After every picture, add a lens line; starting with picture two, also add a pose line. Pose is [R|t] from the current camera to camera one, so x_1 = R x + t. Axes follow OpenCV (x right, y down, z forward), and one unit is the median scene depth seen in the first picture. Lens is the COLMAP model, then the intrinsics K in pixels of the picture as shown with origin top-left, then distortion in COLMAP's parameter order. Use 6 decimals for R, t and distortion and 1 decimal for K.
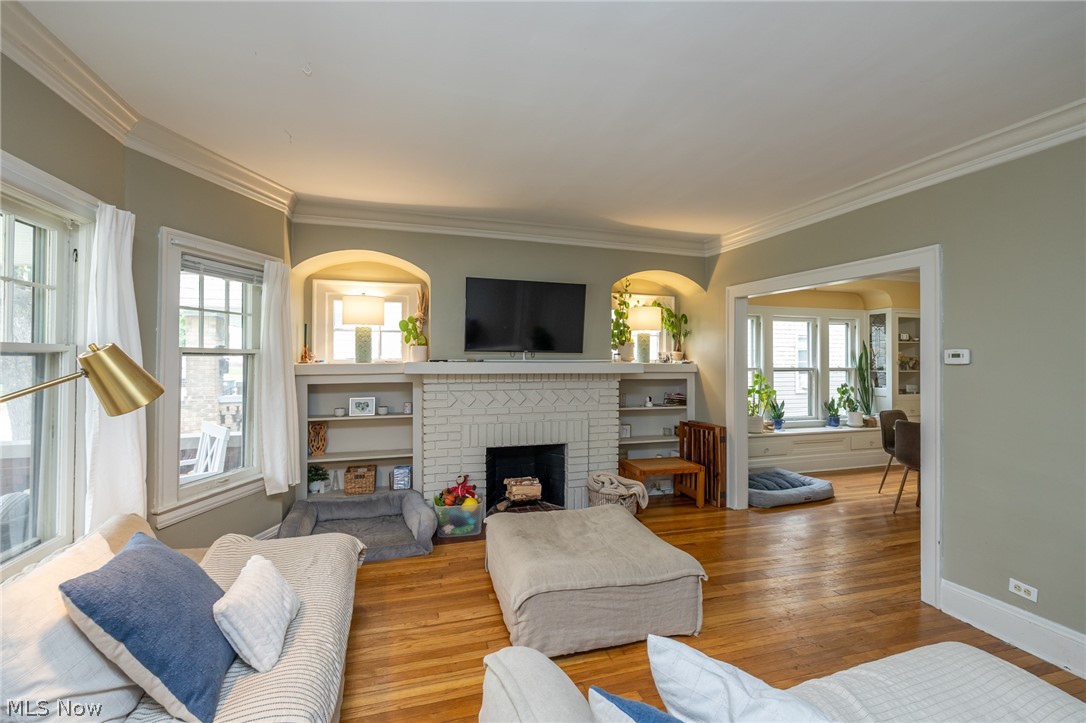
lens RADIAL K [[457.1, 0, 544.9], [0, 457.1, 367.3], [0, 0, 1]] dist [-0.003134, -0.000260]
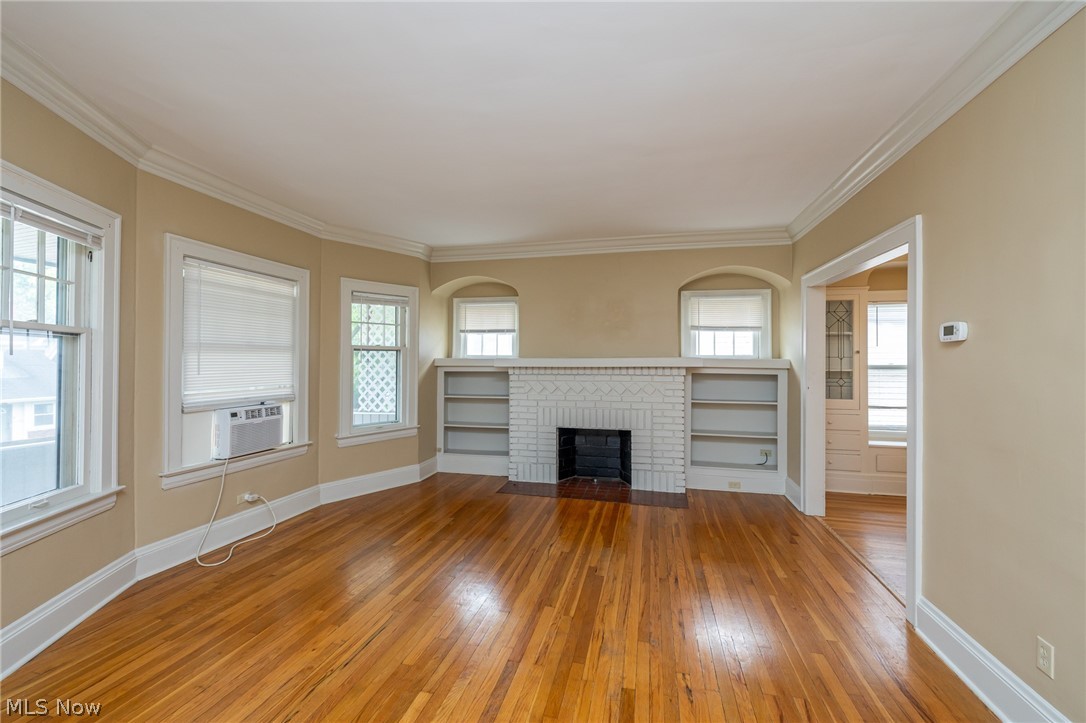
lens RADIAL K [[457.1, 0, 541.1], [0, 457.1, 359.4], [0, 0, 1]] dist [-0.003134, -0.000260]
pose [[0.858117, -0.000541, -0.513454, 0.449720], [-0.012085, 0.999701, -0.021251, 0.023001], [0.513312, 0.024441, 0.857854, -0.068788]]
